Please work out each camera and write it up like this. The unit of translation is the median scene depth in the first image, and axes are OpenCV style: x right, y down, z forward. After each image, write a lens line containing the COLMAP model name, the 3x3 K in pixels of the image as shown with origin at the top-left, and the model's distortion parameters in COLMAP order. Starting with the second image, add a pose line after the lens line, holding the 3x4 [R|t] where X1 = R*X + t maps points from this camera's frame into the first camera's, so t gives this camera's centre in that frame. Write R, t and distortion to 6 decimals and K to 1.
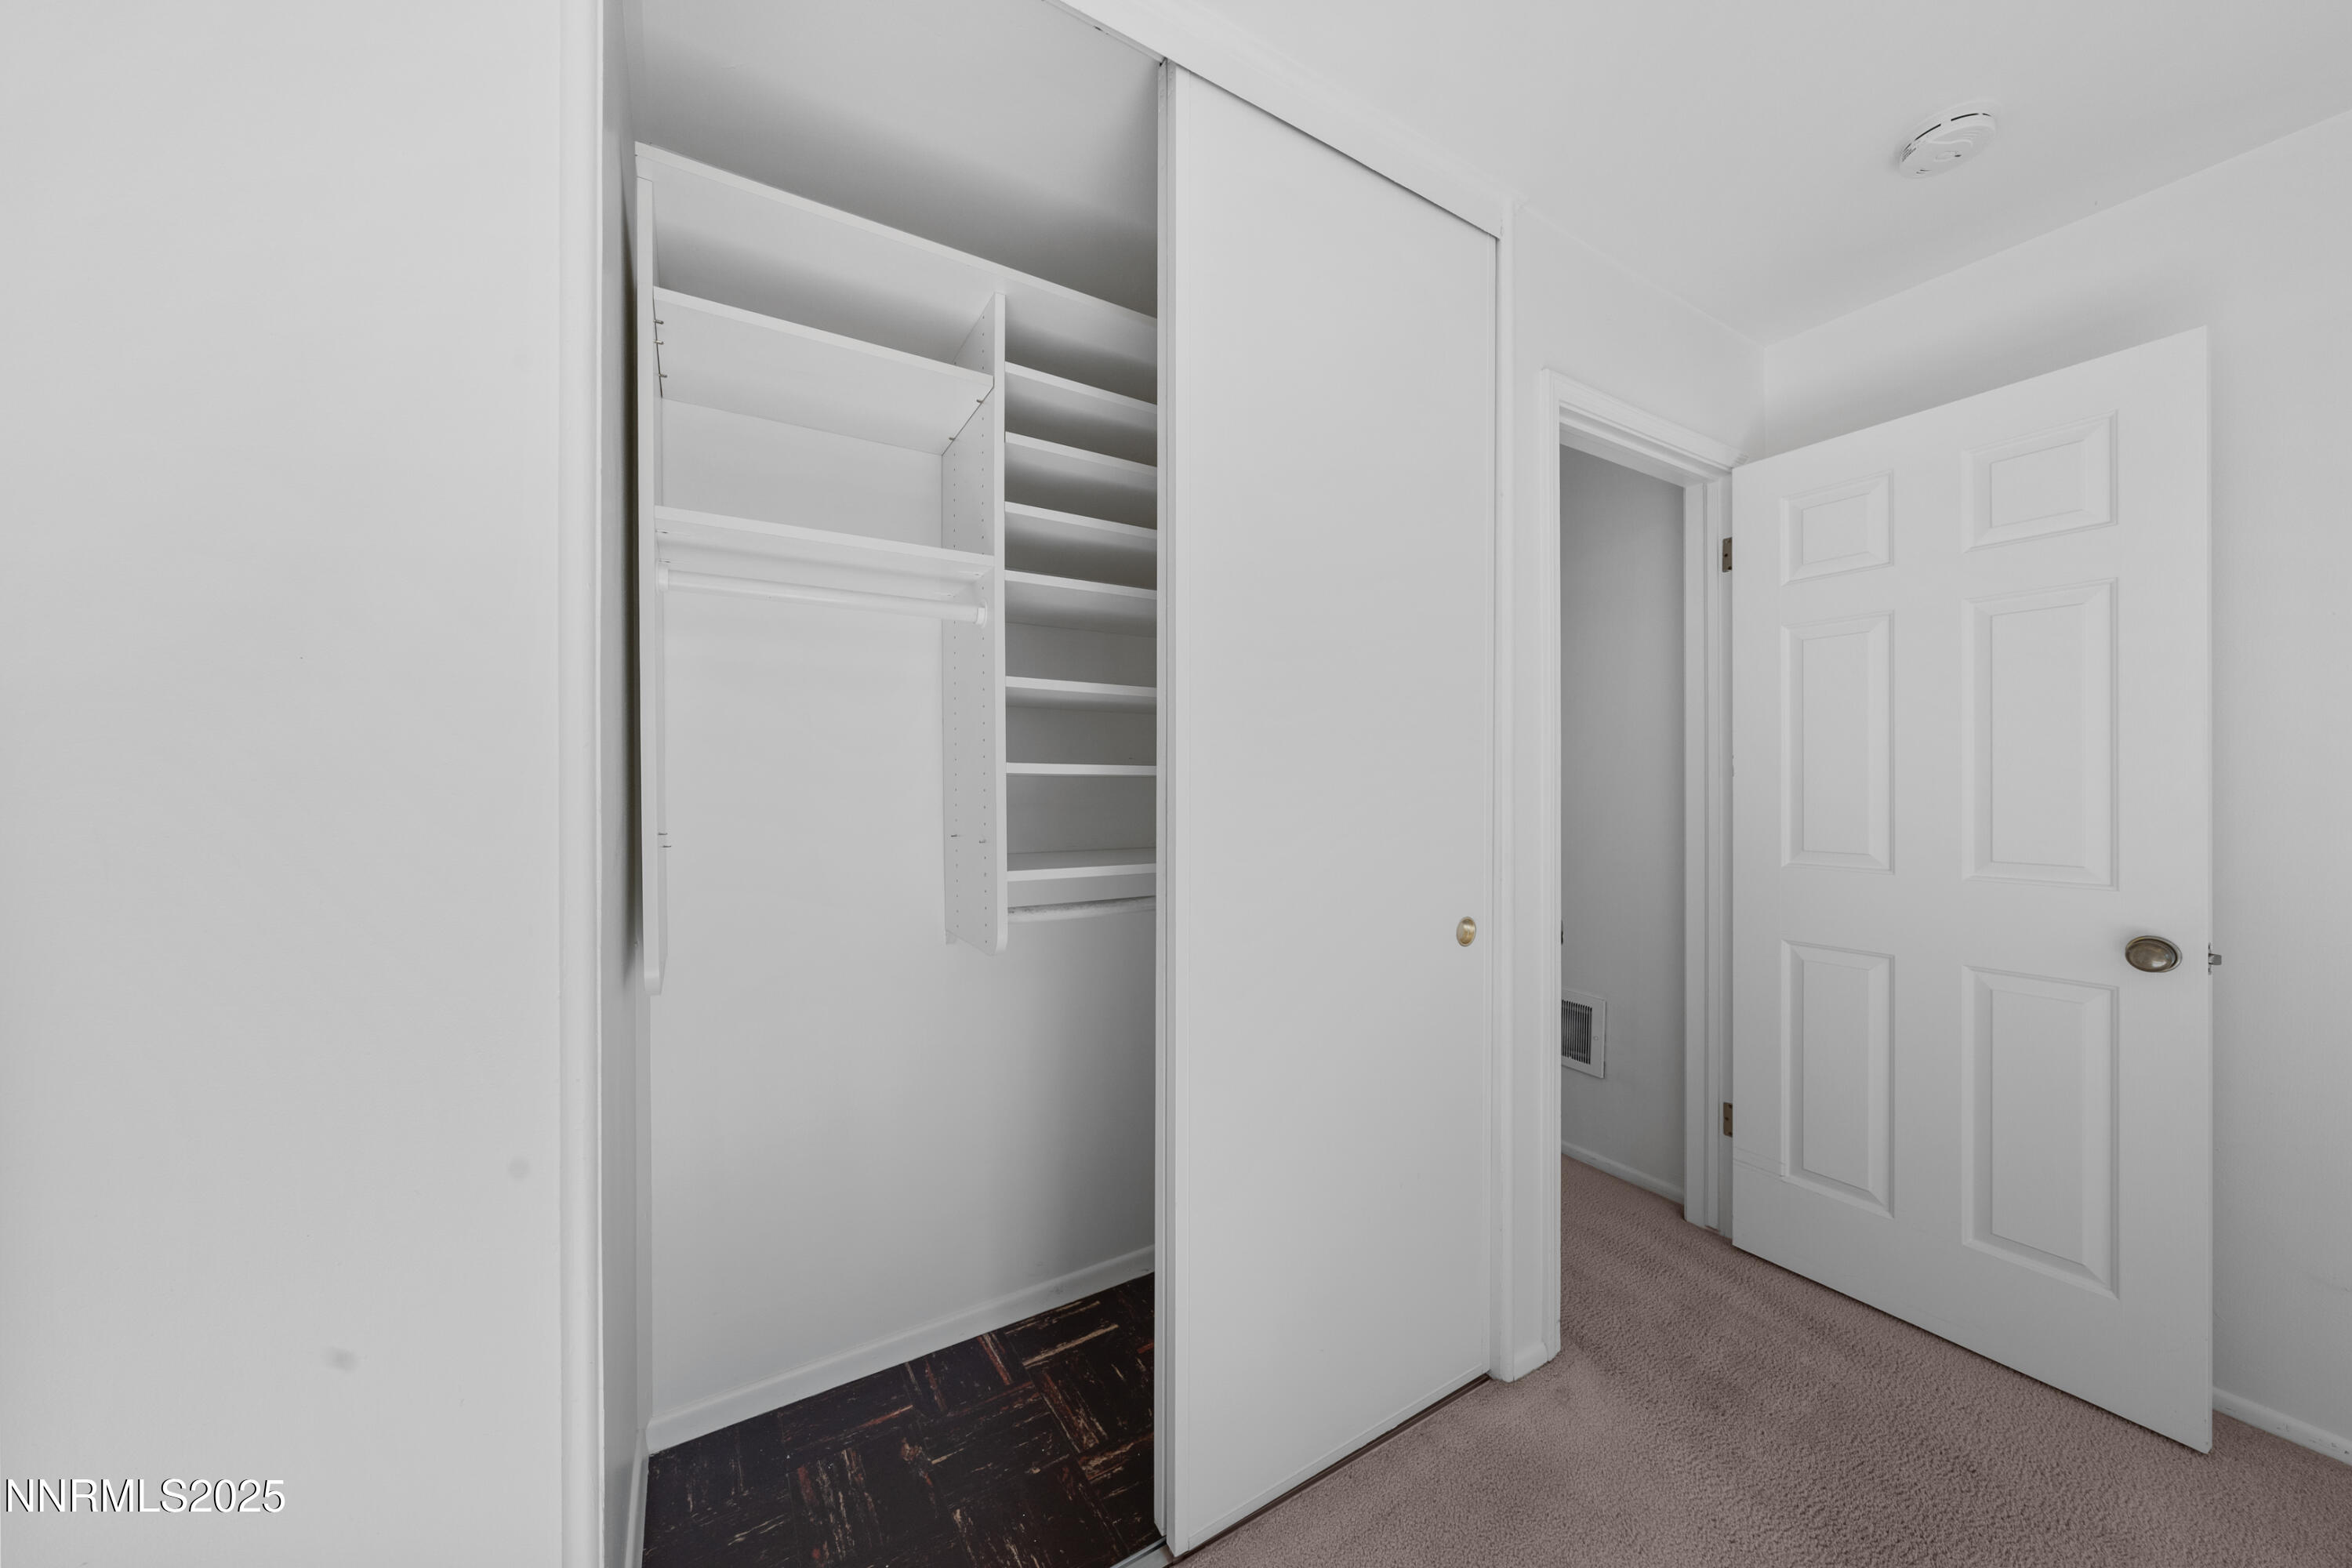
lens RADIAL K [[804.9, 0, 1169.3], [0, 804.9, 780.9], [0, 0, 1]] dist [0.000046, -0.000009]
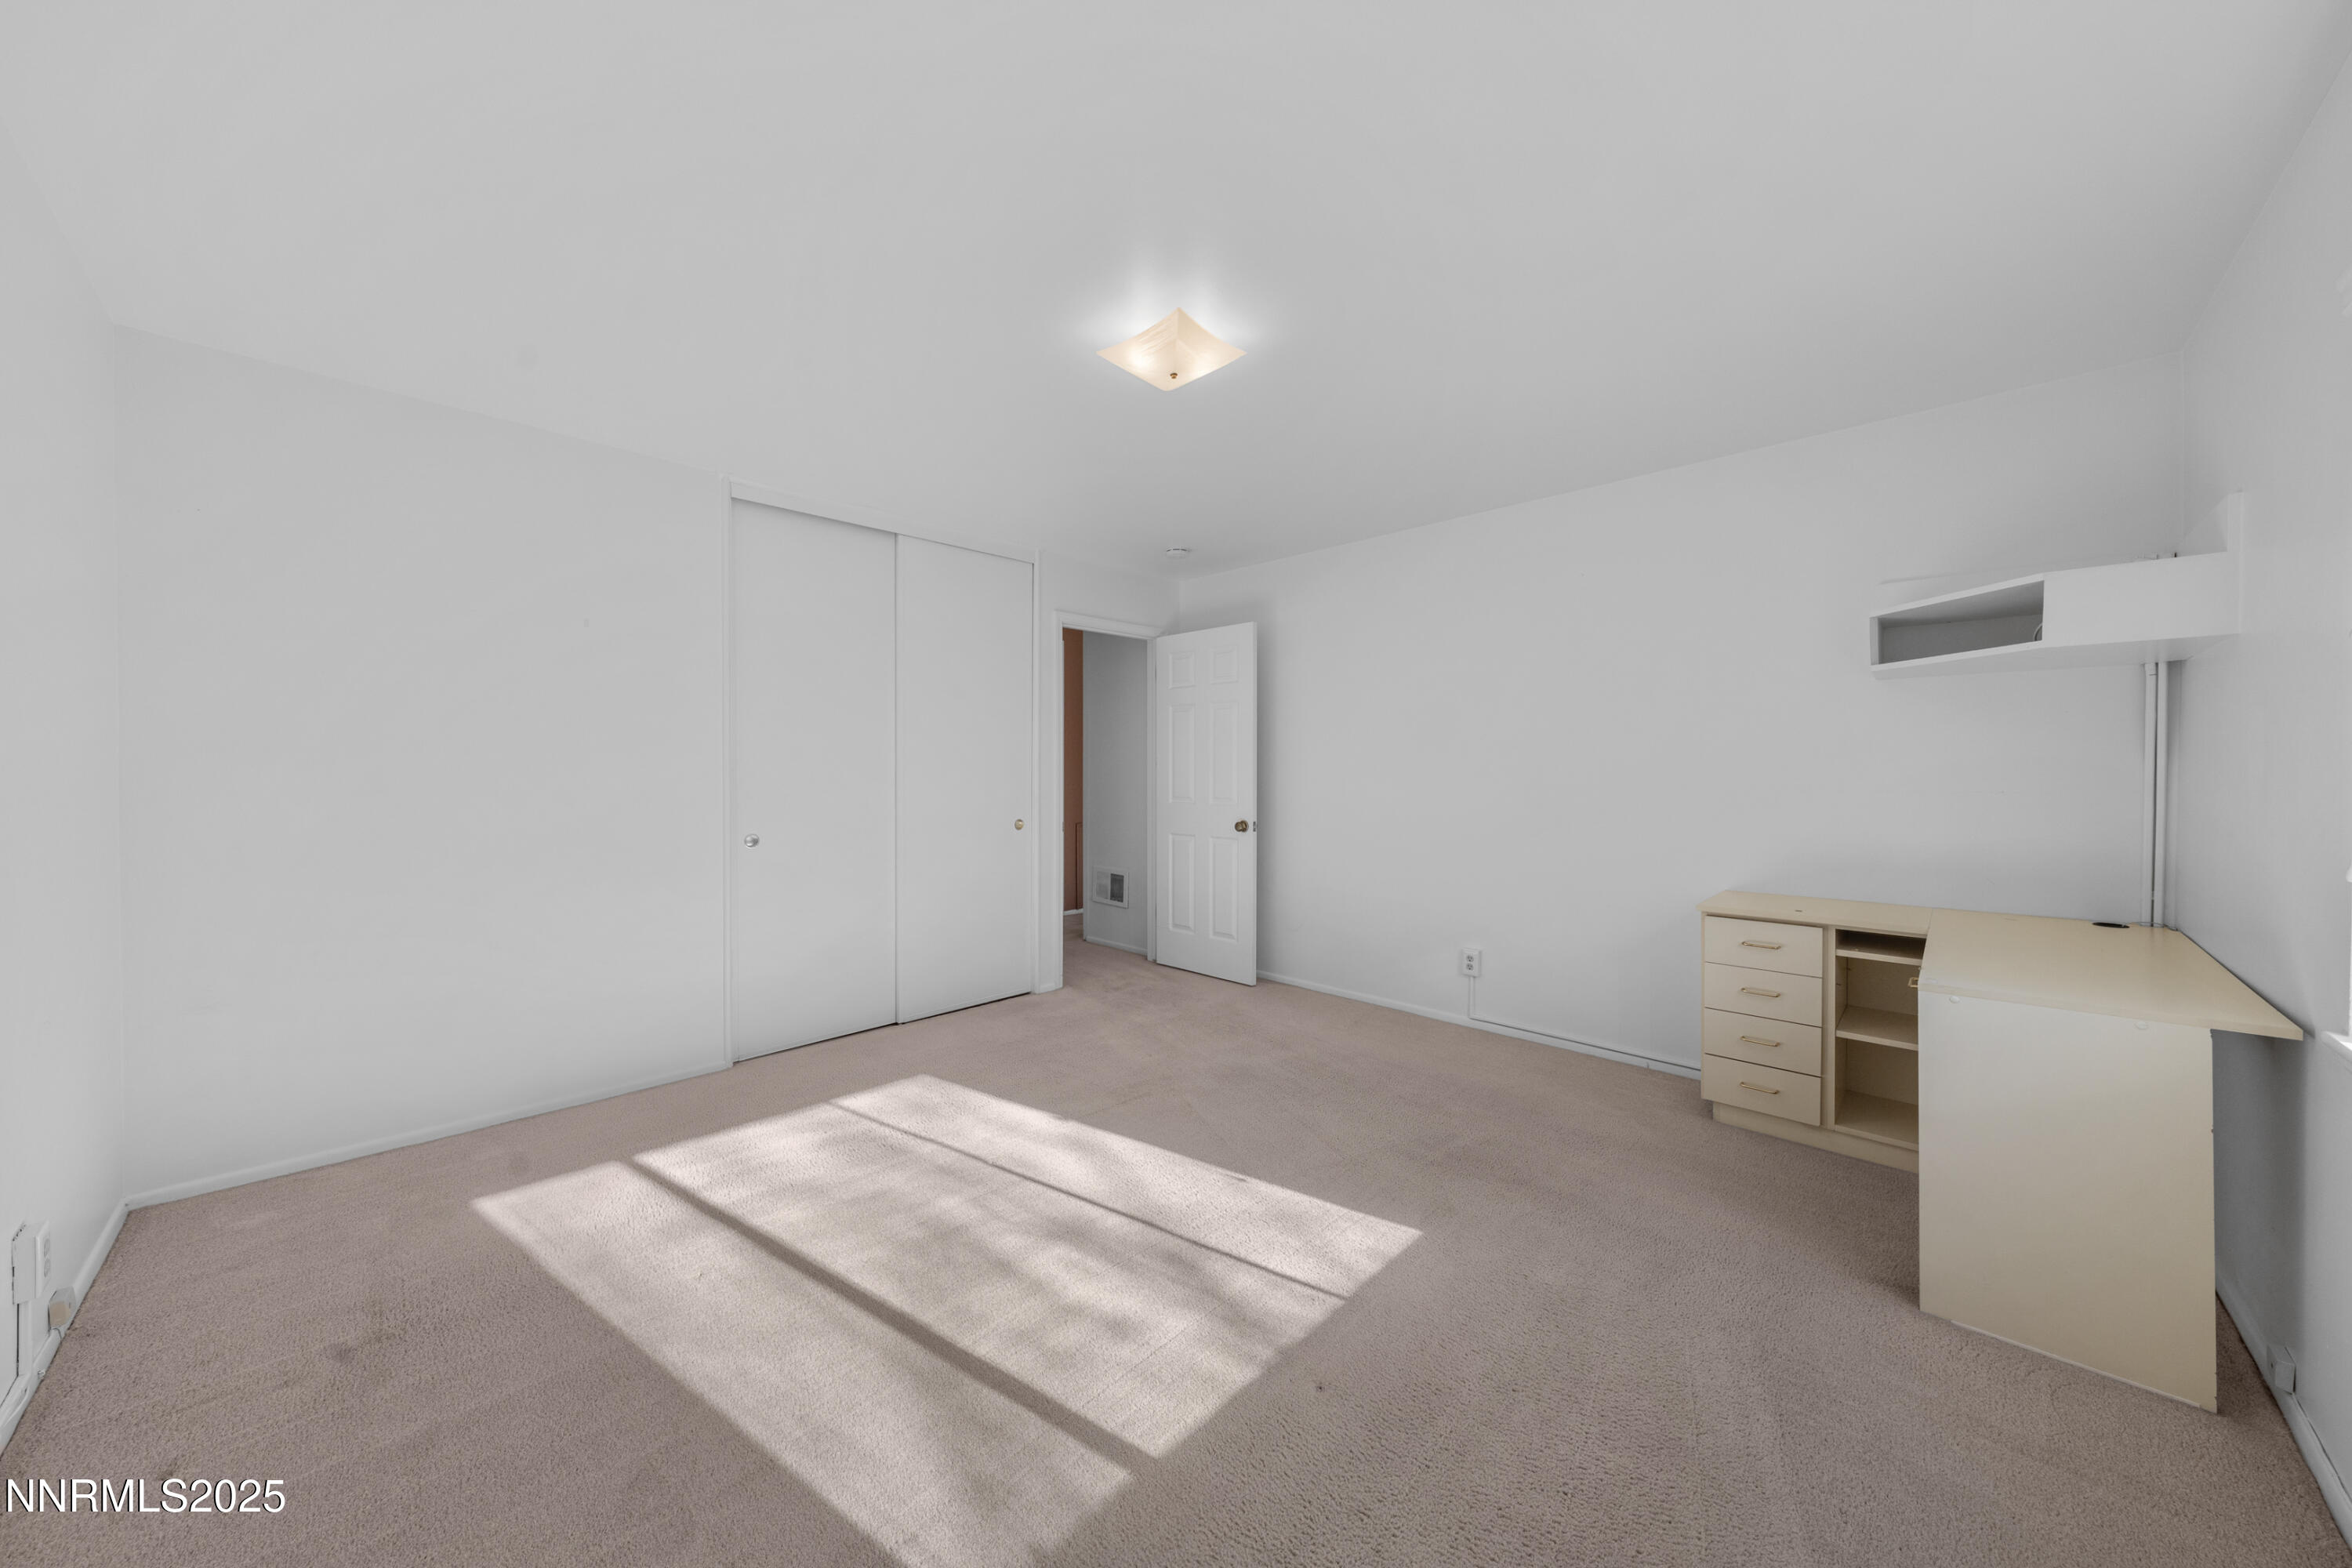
lens RADIAL K [[804.9, 0, 1169.5], [0, 804.9, 785.4], [0, 0, 1]] dist [0.000046, -0.000009]
pose [[0.968971, -0.000484, 0.247173, 0.178982], [-0.003357, 0.999880, 0.015118, 0.014003], [-0.247151, -0.015479, 0.968853, -1.613899]]
